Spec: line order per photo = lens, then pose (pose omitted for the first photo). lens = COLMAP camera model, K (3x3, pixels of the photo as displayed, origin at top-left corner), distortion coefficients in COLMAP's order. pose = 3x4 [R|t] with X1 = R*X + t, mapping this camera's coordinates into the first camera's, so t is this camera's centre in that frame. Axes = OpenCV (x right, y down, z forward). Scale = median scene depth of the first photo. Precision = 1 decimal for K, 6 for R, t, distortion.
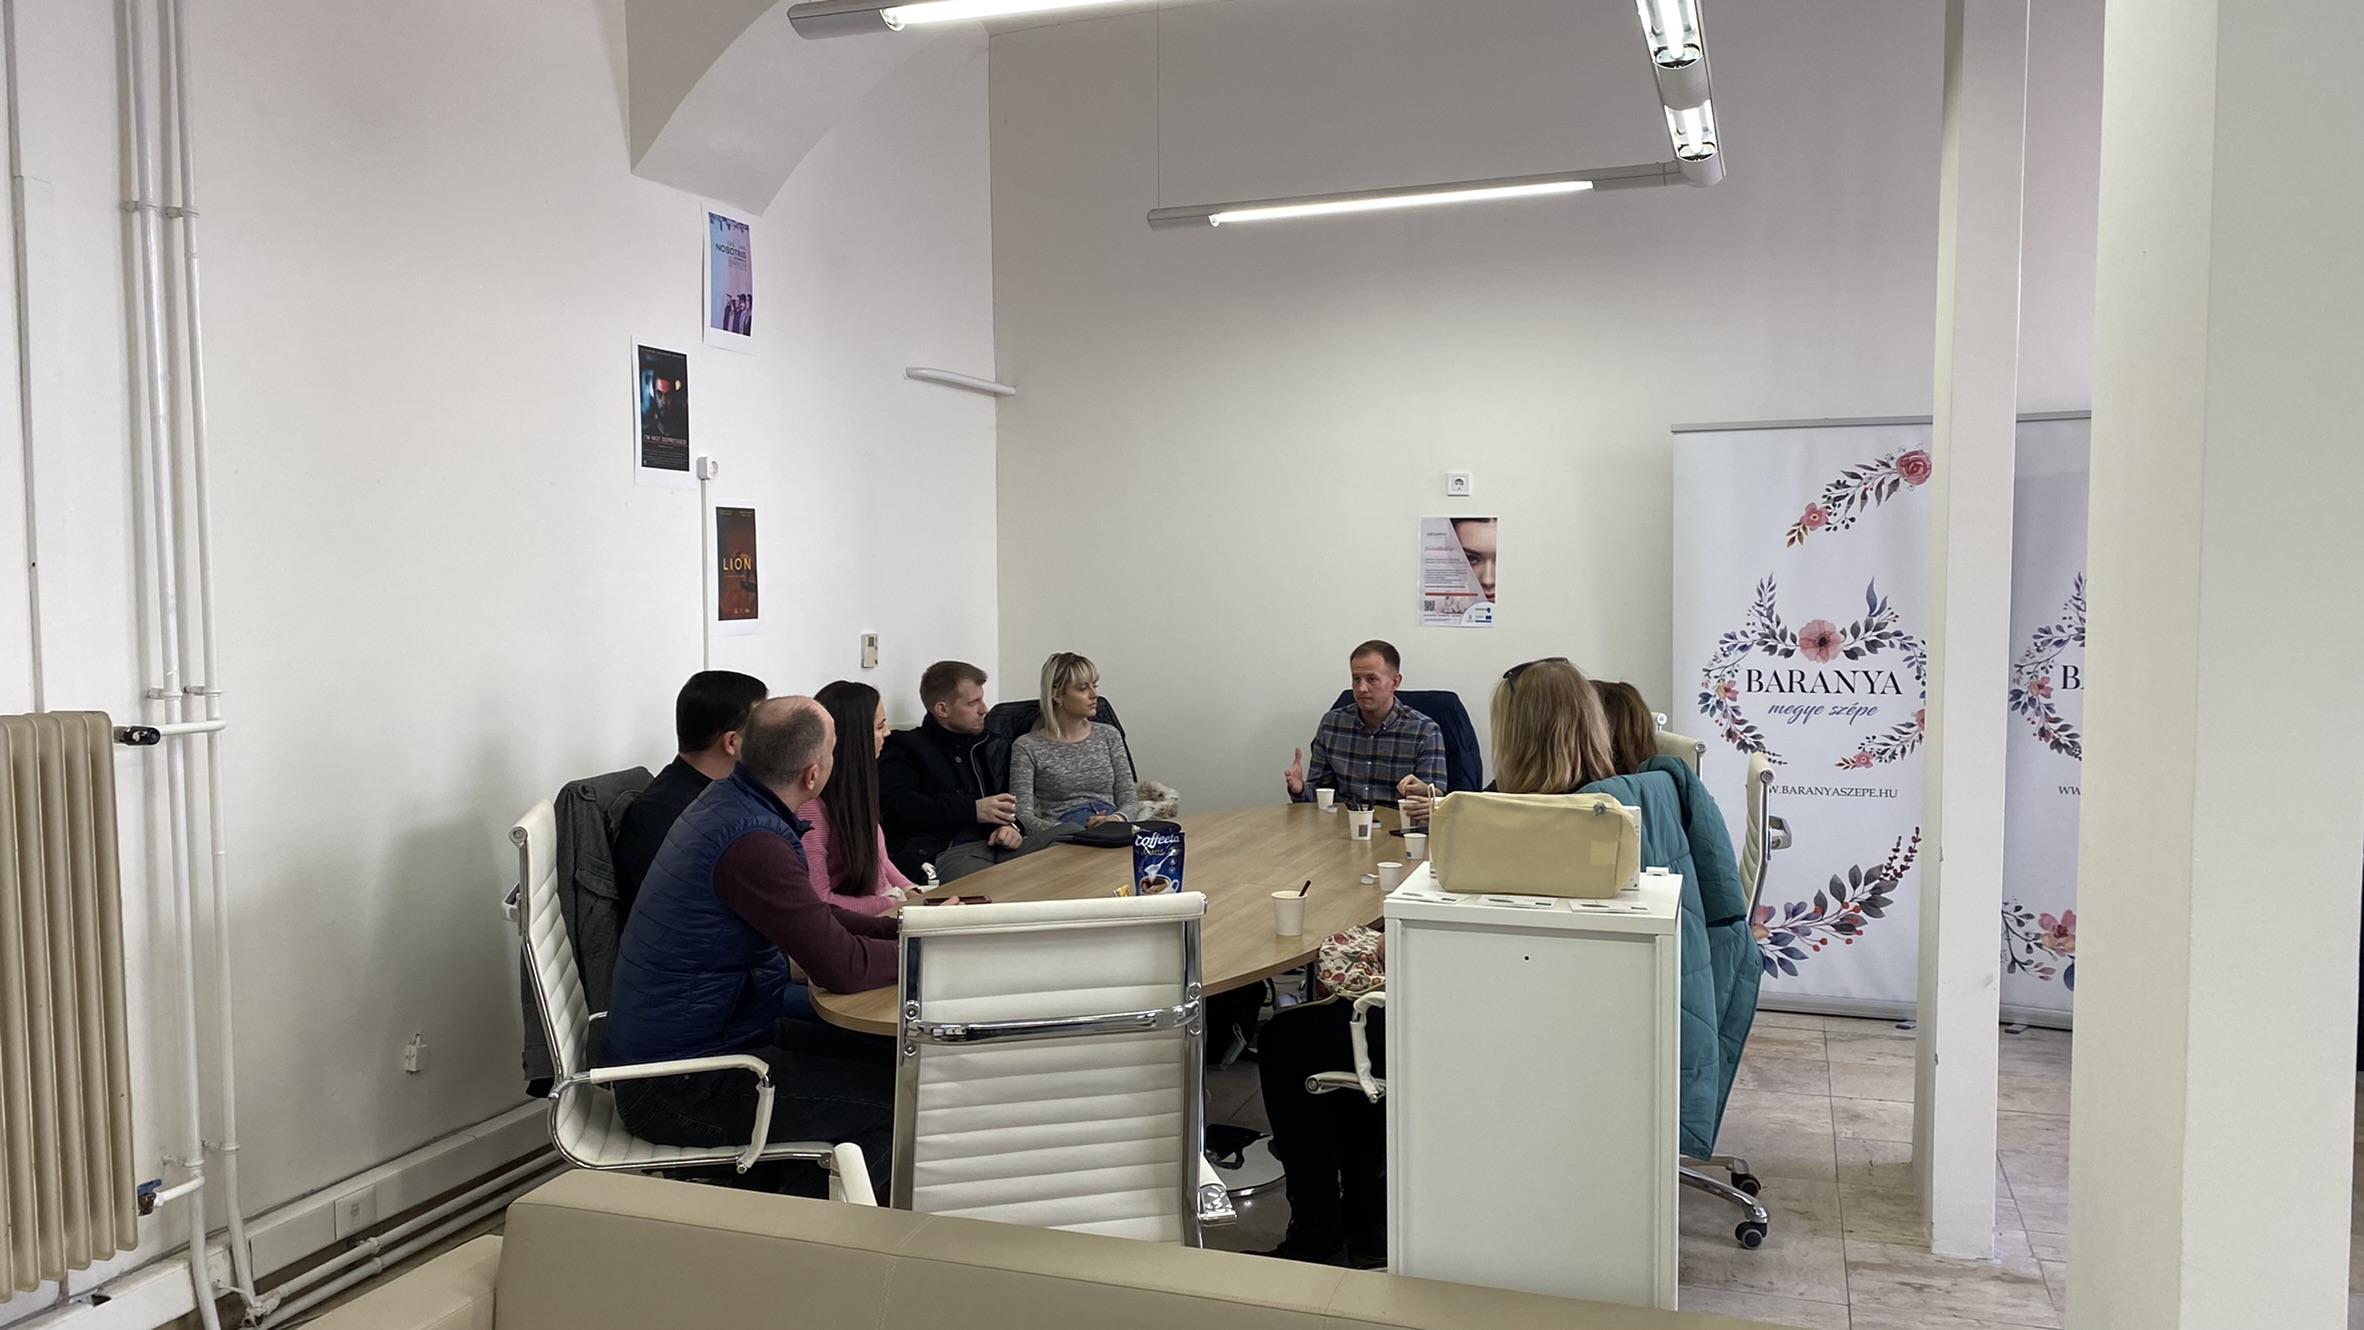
lens RADIAL K [[1760.5, 0, 1149.2], [0, 1760.5, 693.4], [0, 0, 1]] dist [0.068861, -0.142919]
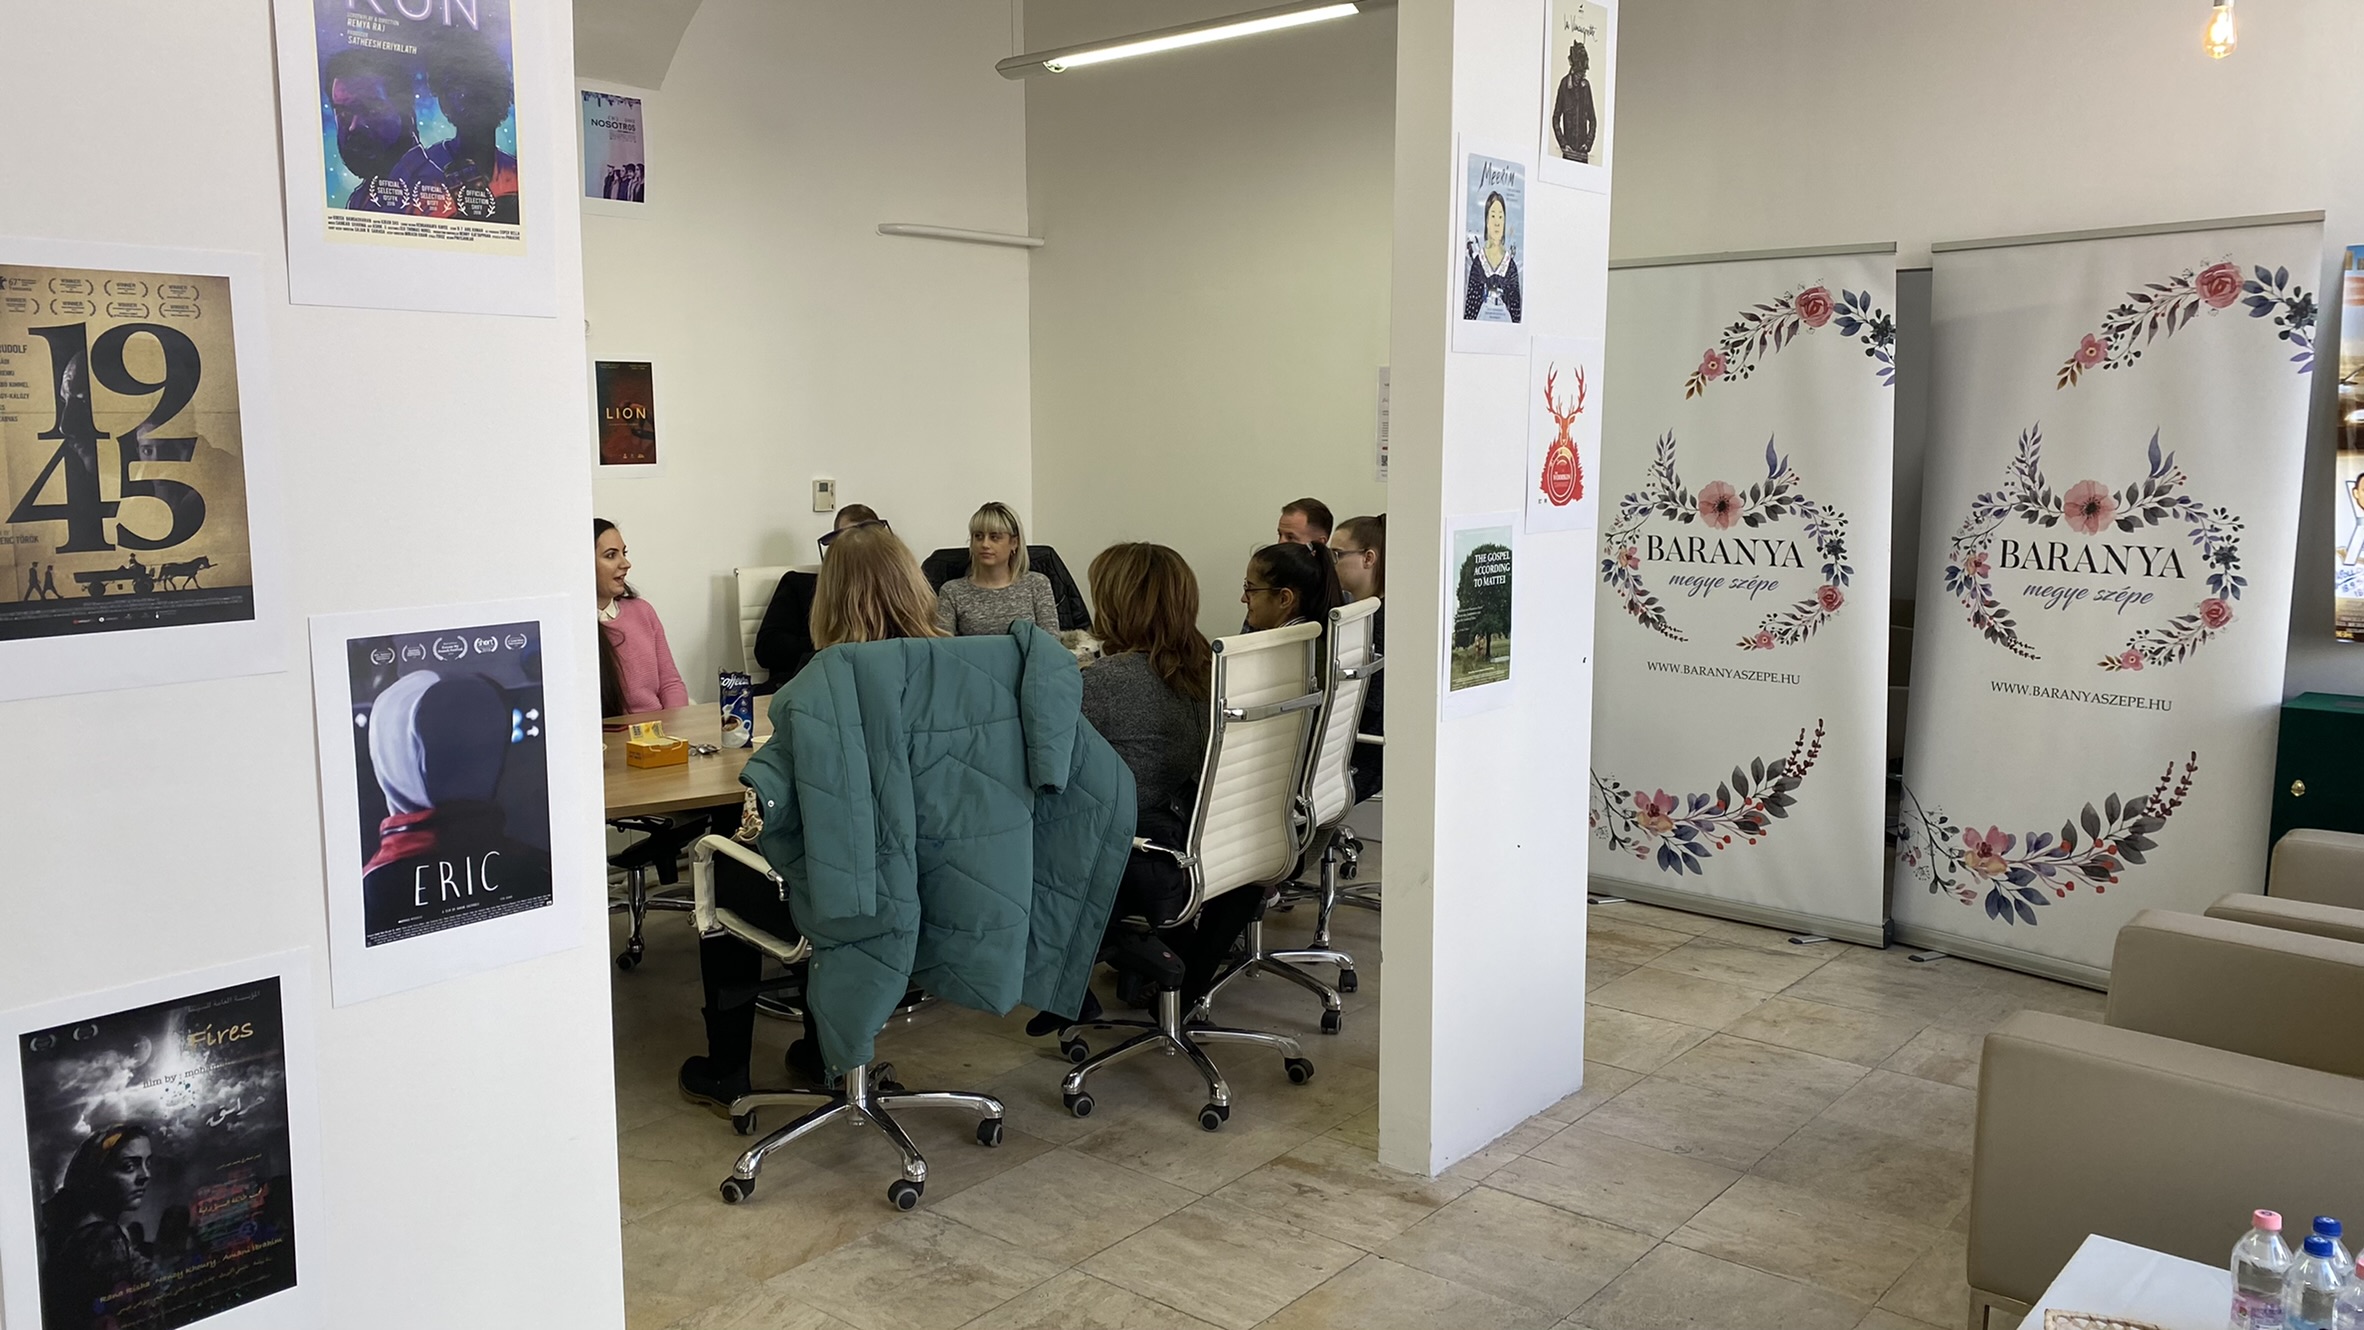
lens RADIAL K [[1761.3, 0, 1180.2], [0, 1761.3, 653.4], [0, 0, 1]] dist [0.092363, -0.198159]
pose [[0.939900, 0.049576, -0.337833, 0.428321], [-0.027188, 0.997128, 0.070683, -0.010848], [0.340367, -0.057249, 0.938548, 0.064247]]
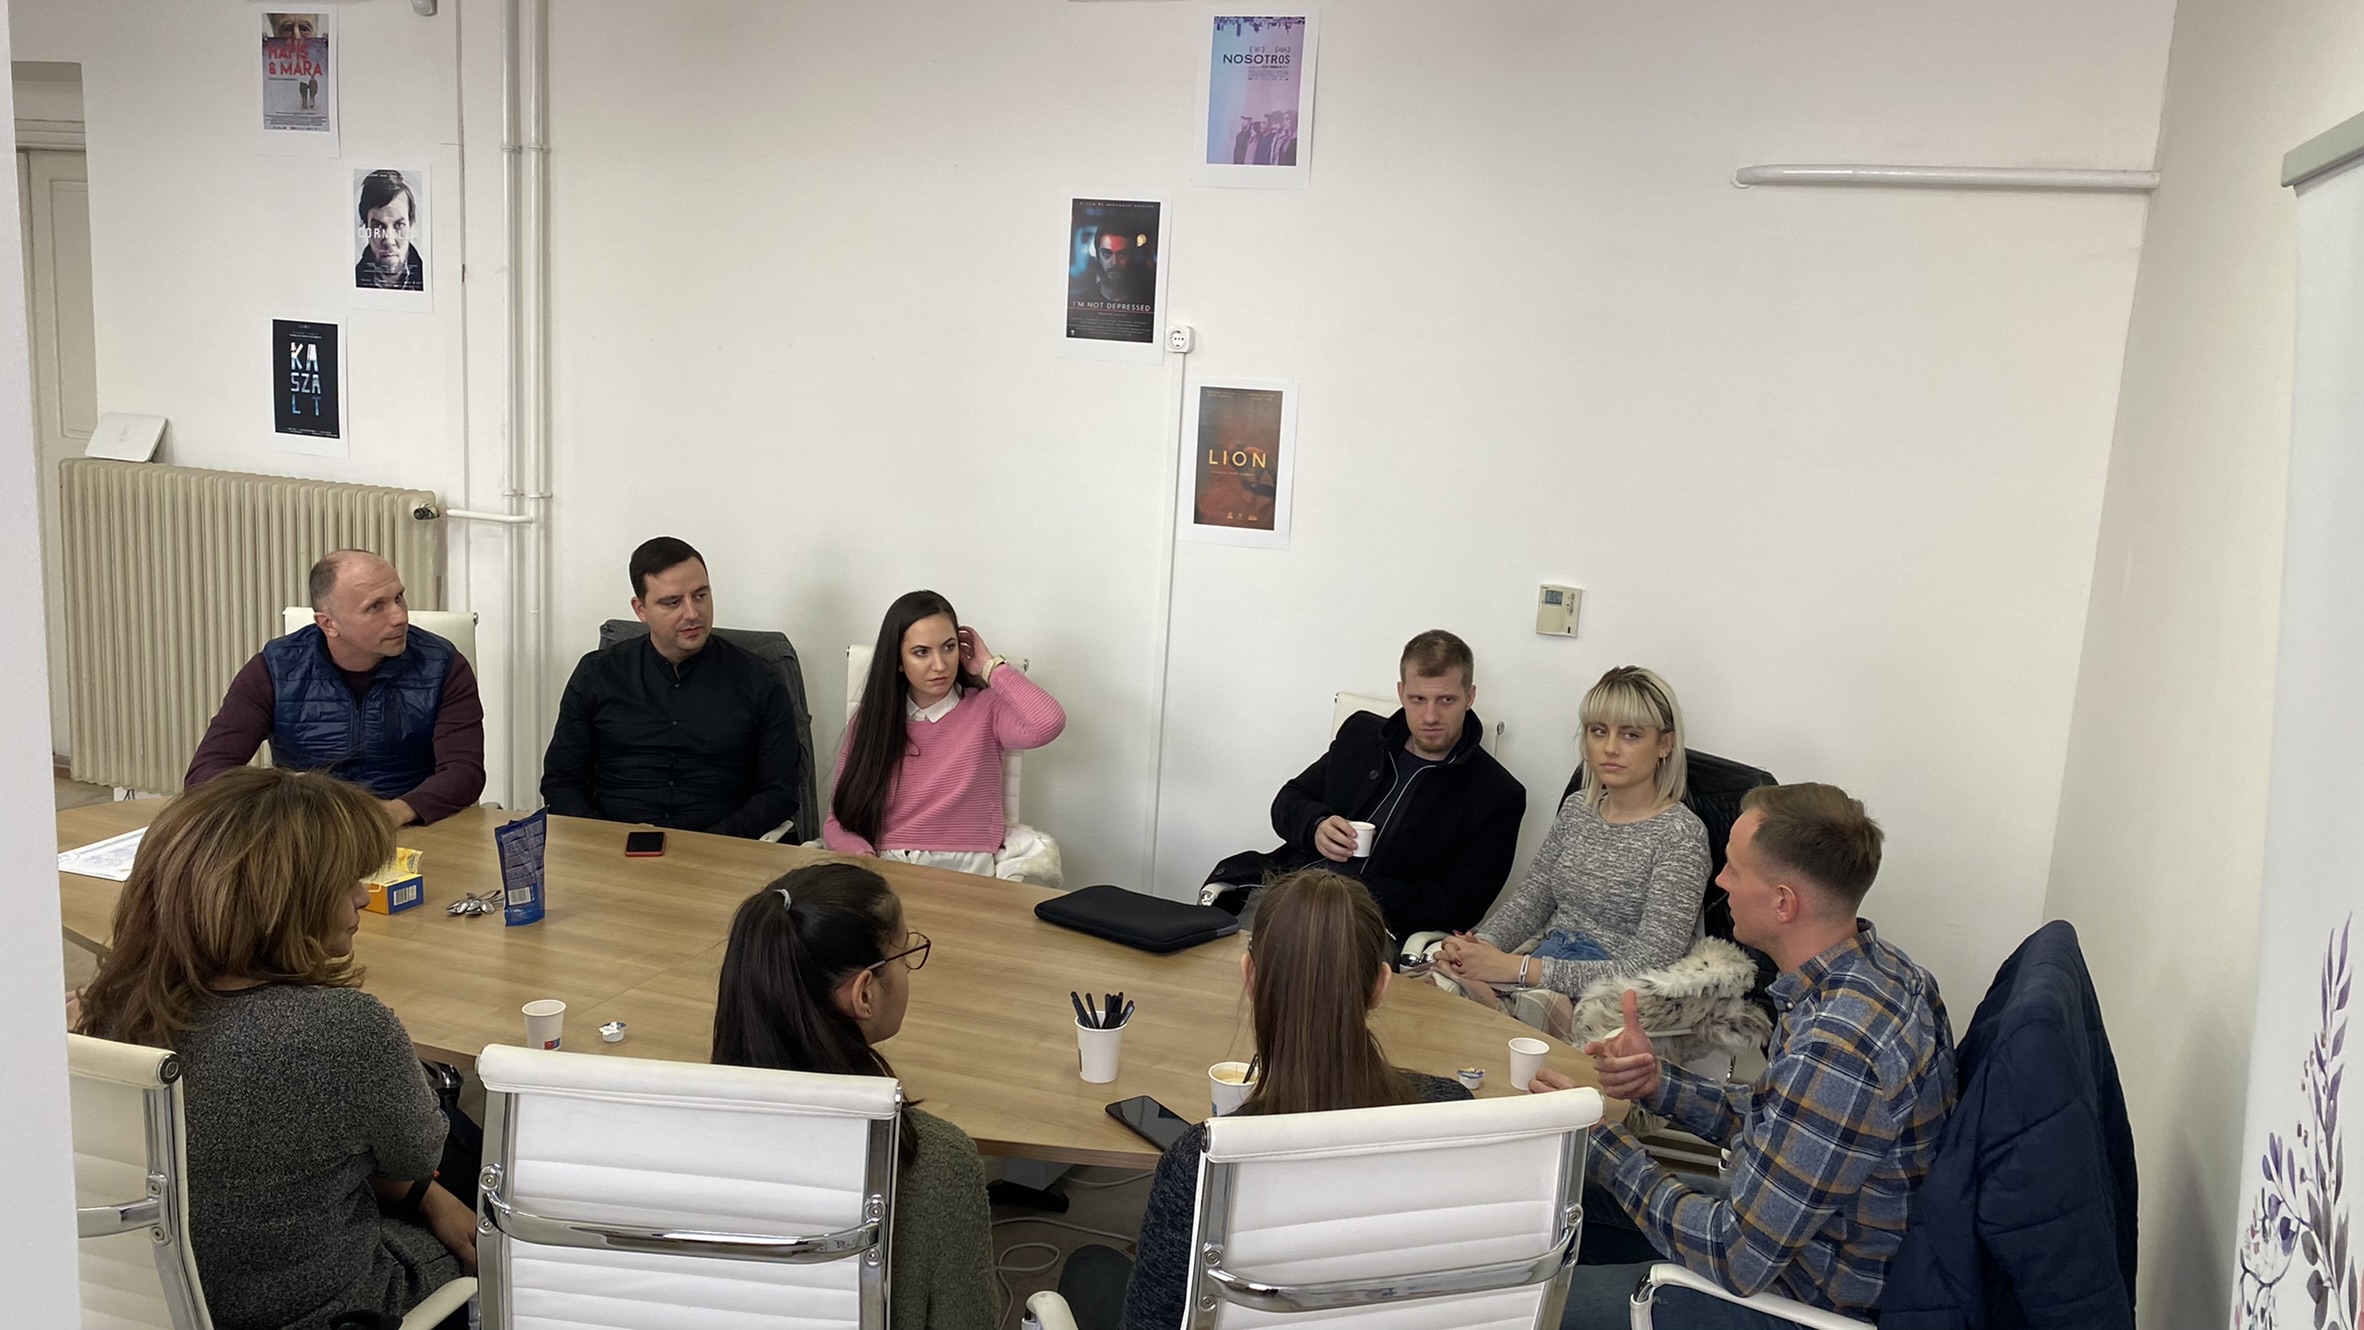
lens RADIAL K [[1772.2, 0, 1184.9], [0, 1772.2, 657.9], [0, 0, 1]] dist [0.080676, -0.104755]
pose [[0.013431, 0.173426, -0.984755, 0.527532], [-0.128737, 0.976948, 0.170295, -0.108354], [0.991588, 0.124487, 0.035448, 0.871543]]
